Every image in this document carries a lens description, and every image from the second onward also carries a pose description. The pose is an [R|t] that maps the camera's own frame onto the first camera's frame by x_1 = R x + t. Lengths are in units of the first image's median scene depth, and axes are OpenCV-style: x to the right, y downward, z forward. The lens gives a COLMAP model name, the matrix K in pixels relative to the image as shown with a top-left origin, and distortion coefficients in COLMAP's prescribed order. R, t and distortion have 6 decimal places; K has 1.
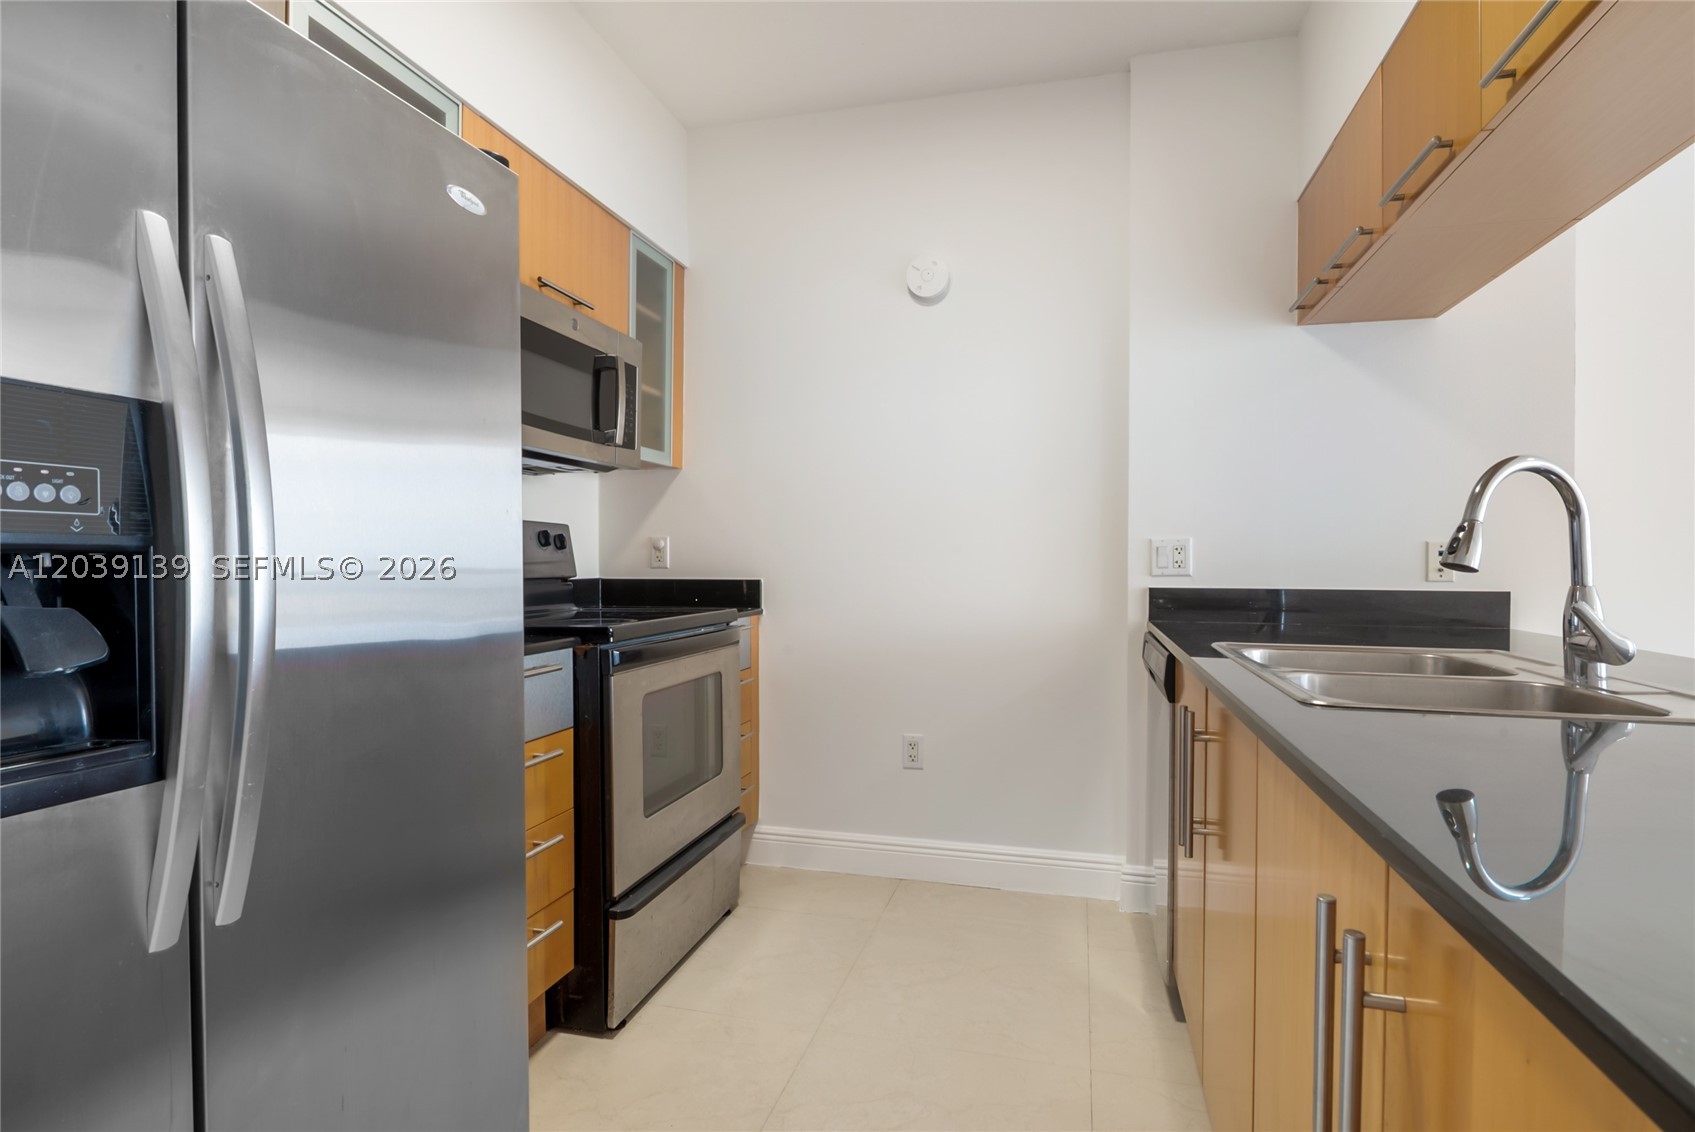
lens RADIAL K [[850.0, 0, 855.1], [0, 850.0, 571.9], [0, 0, 1]] dist [-0.003437, 0.000166]
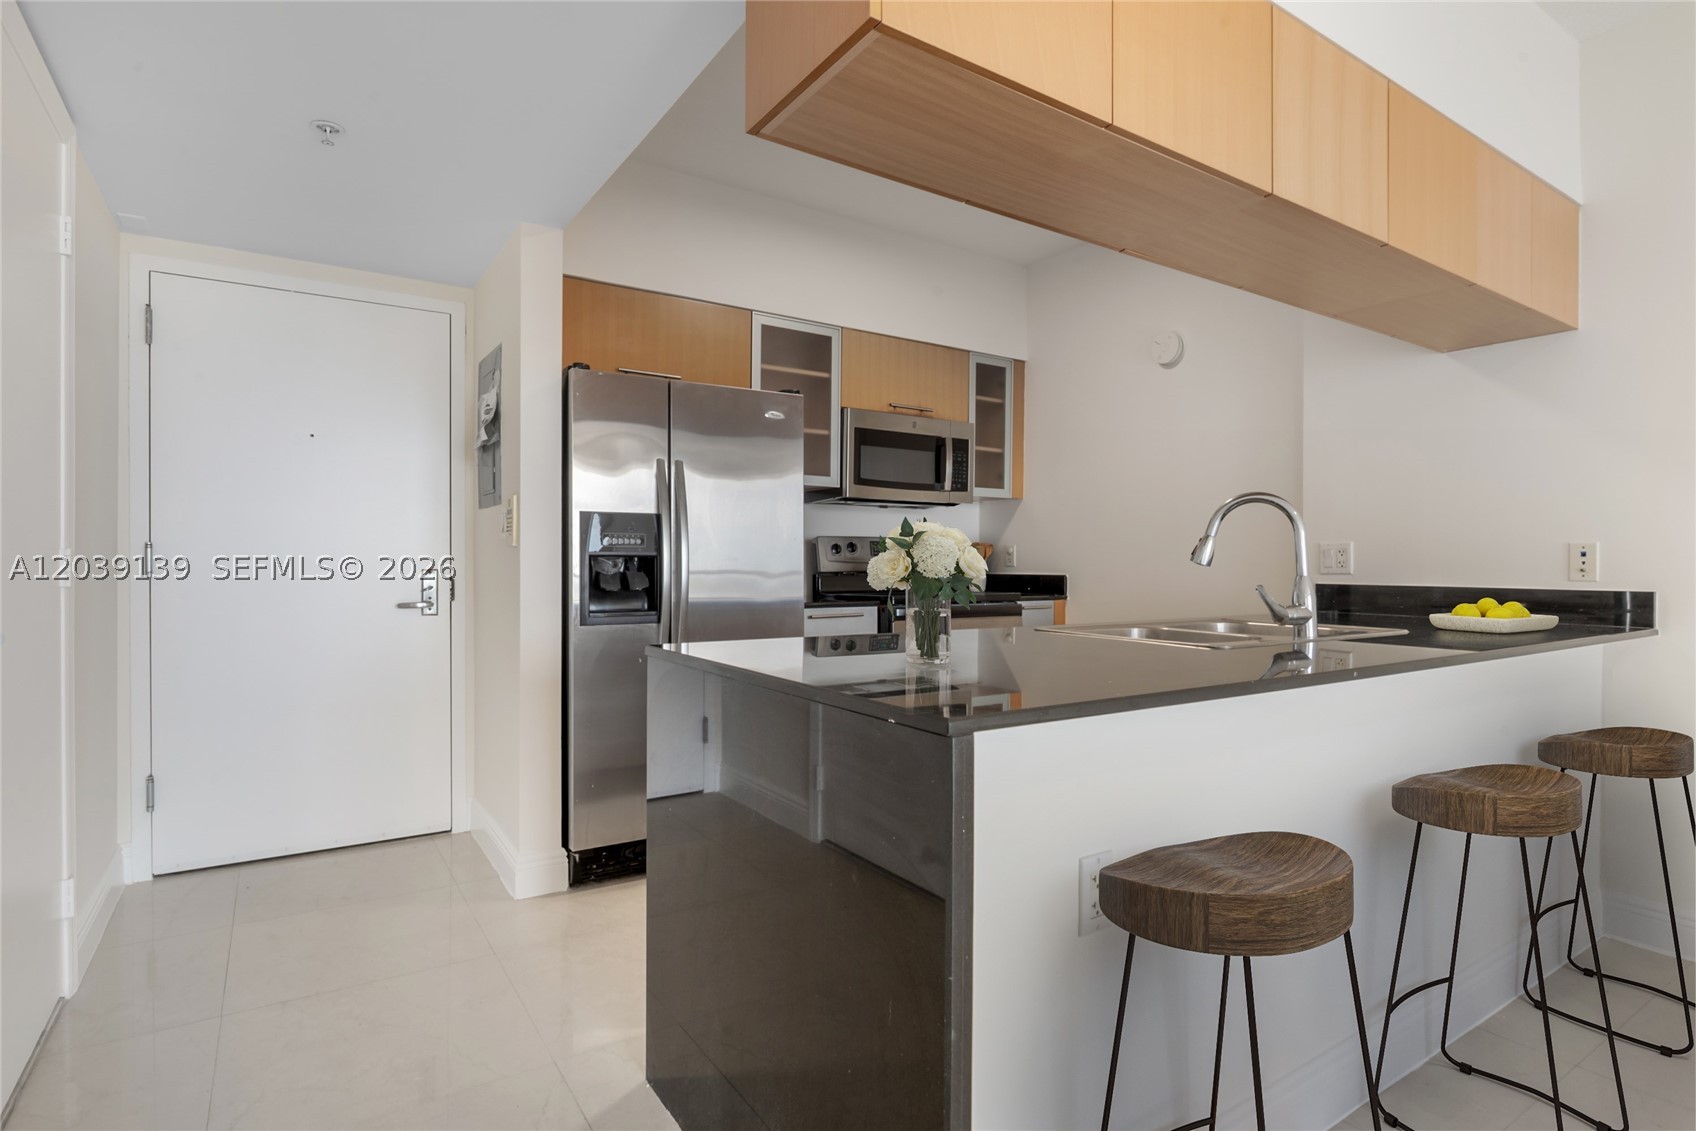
lens RADIAL K [[850.5, 0, 849.5], [0, 850.5, 567.1], [0, 0, 1]] dist [-0.003437, 0.000166]
pose [[0.744095, 0.004962, -0.668055, 0.662370], [-0.011712, 0.999916, -0.005618, 0.009635], [0.667971, 0.012004, 0.744091, -0.341232]]
